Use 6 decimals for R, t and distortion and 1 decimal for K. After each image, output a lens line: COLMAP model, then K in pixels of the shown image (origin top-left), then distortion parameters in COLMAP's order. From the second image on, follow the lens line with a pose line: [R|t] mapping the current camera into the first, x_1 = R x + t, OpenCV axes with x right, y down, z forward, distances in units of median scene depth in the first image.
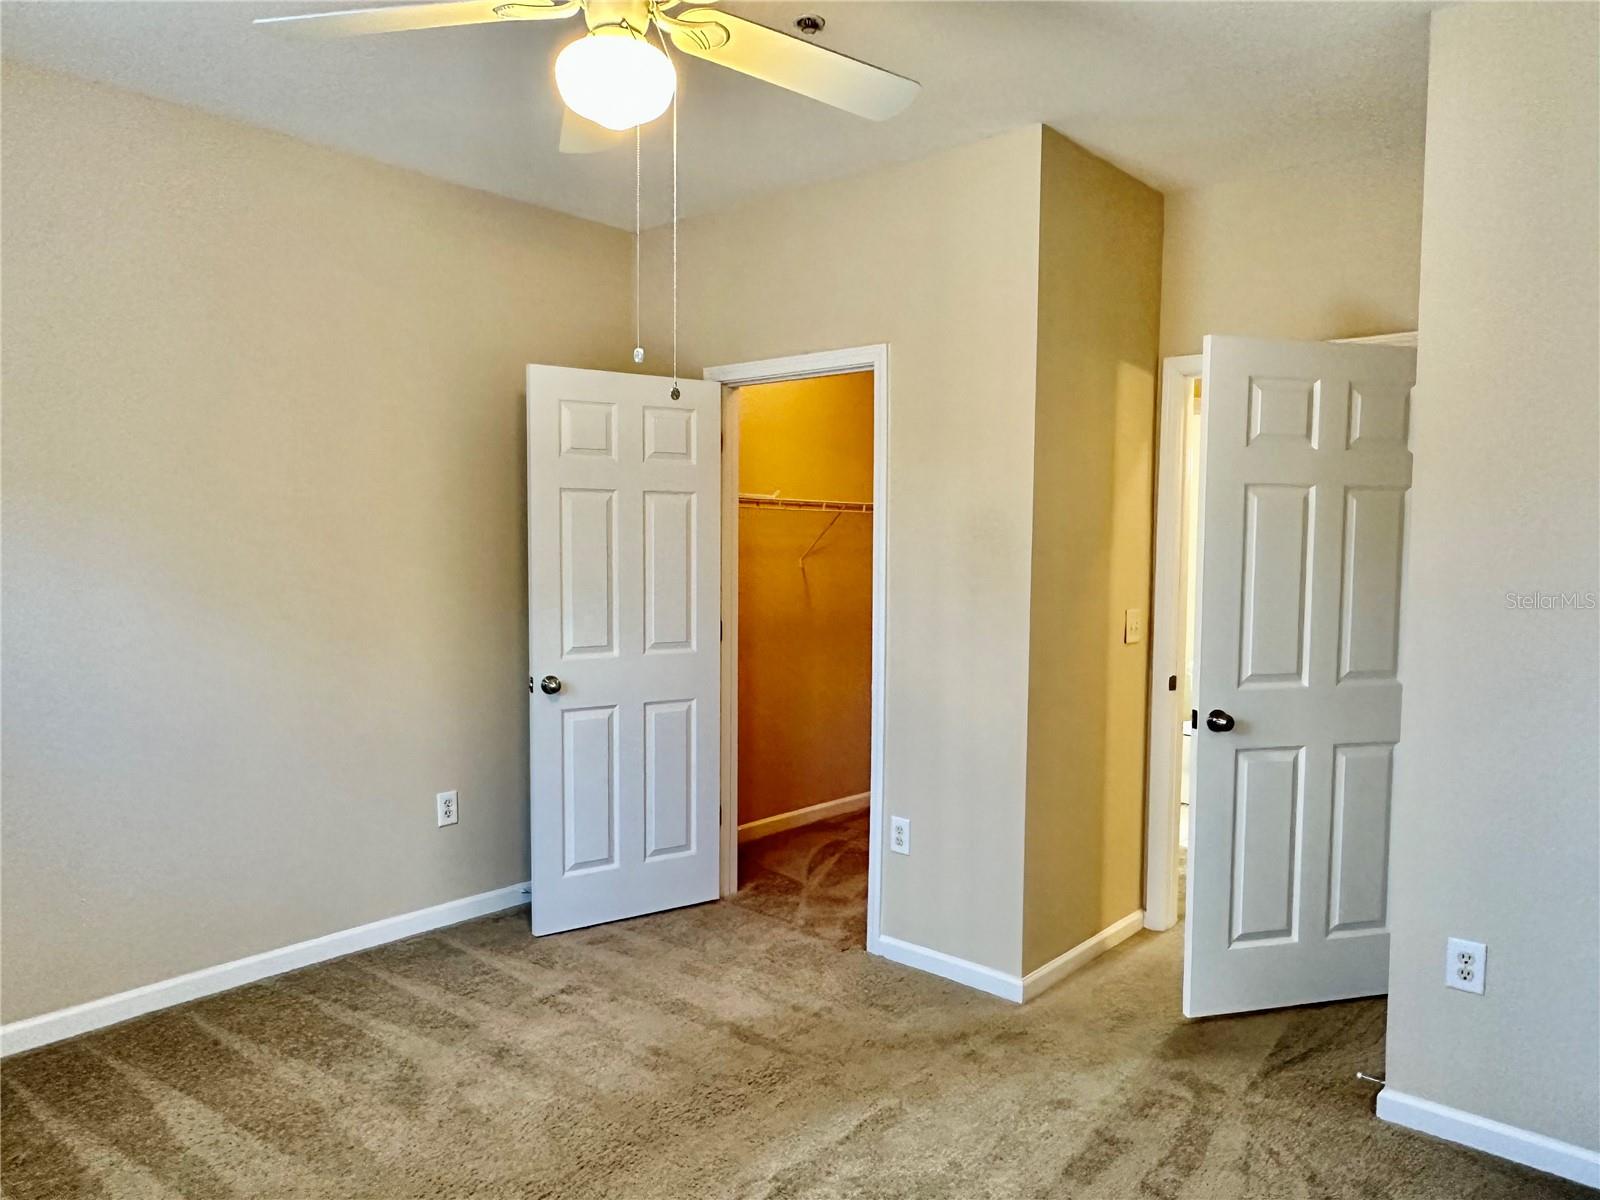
lens RADIAL K [[1070.8, 0, 802.5], [0, 1070.8, 619.9], [0, 0, 1]] dist [-0.006303, -0.000966]
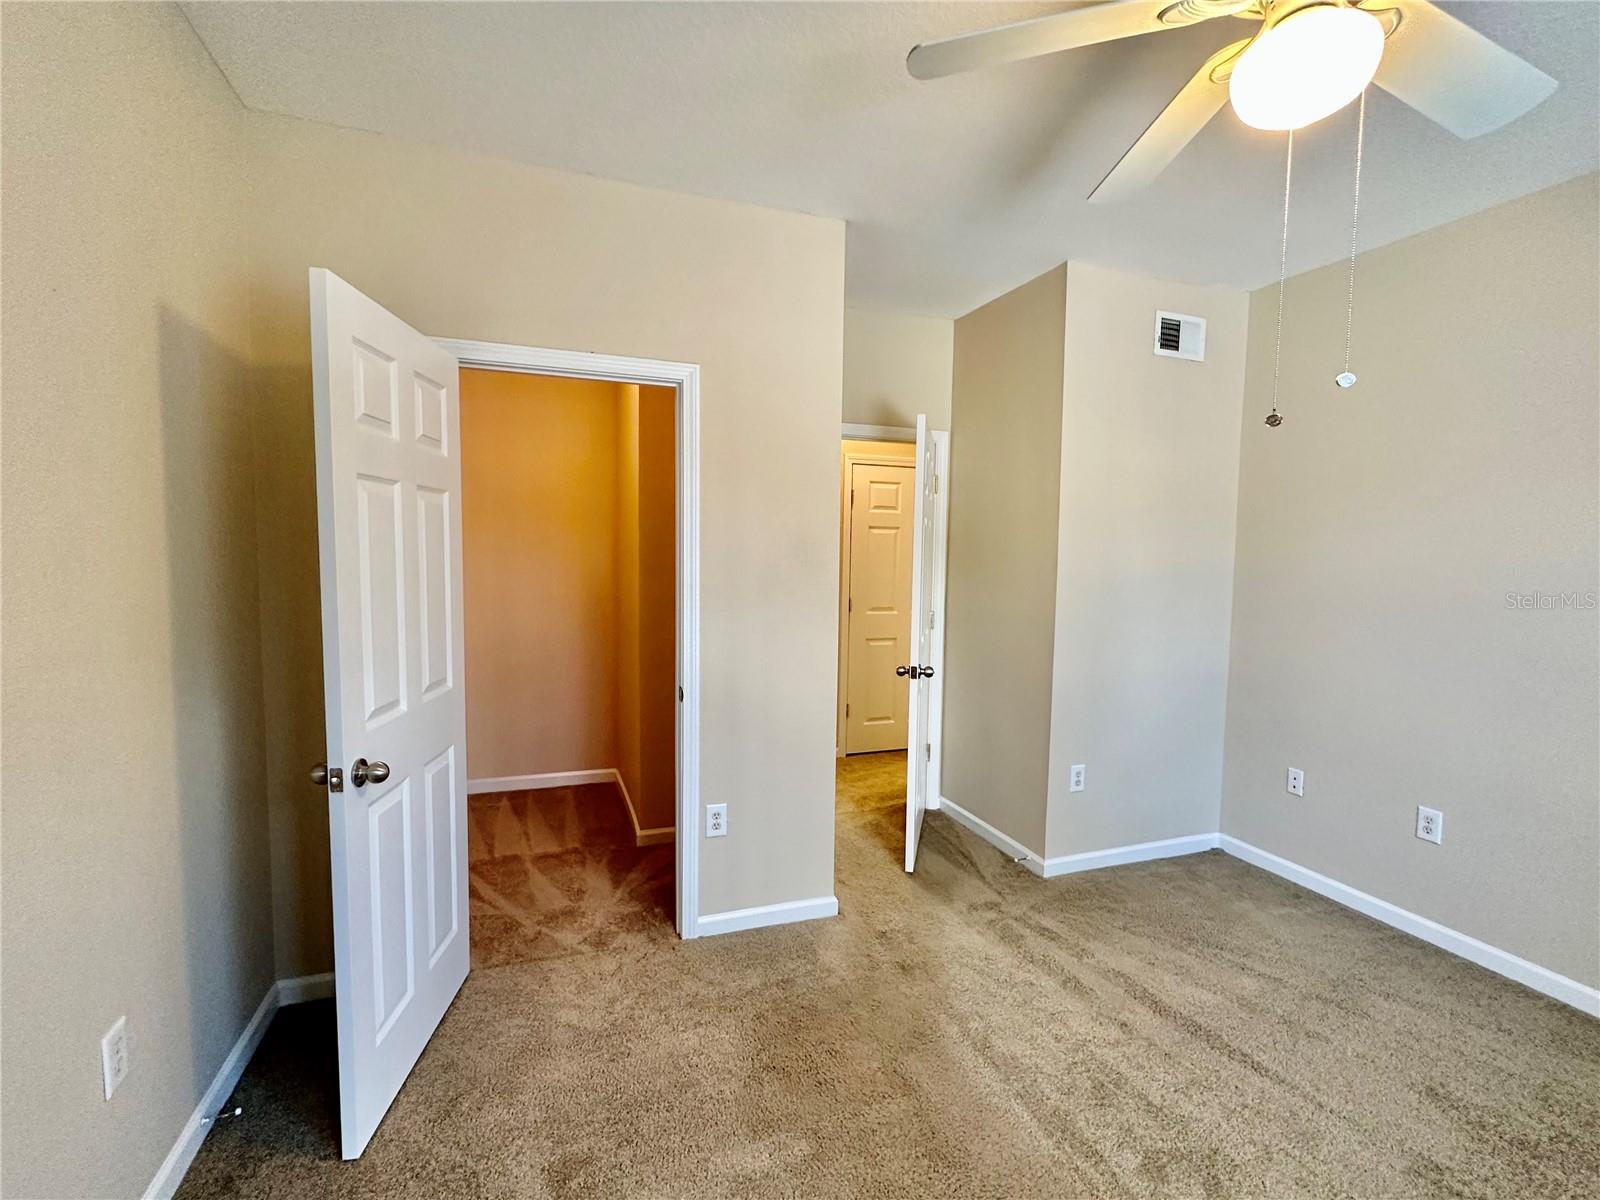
lens RADIAL K [[720.3, 0, 798.3], [0, 720.3, 600.9], [0, 0, 1]] dist [-0.000954, -0.000200]
pose [[0.485297, -0.065076, 0.871924, -0.494025], [0.056713, 0.997469, 0.042881, -0.048790], [-0.872508, 0.028640, 0.487760, 0.559366]]
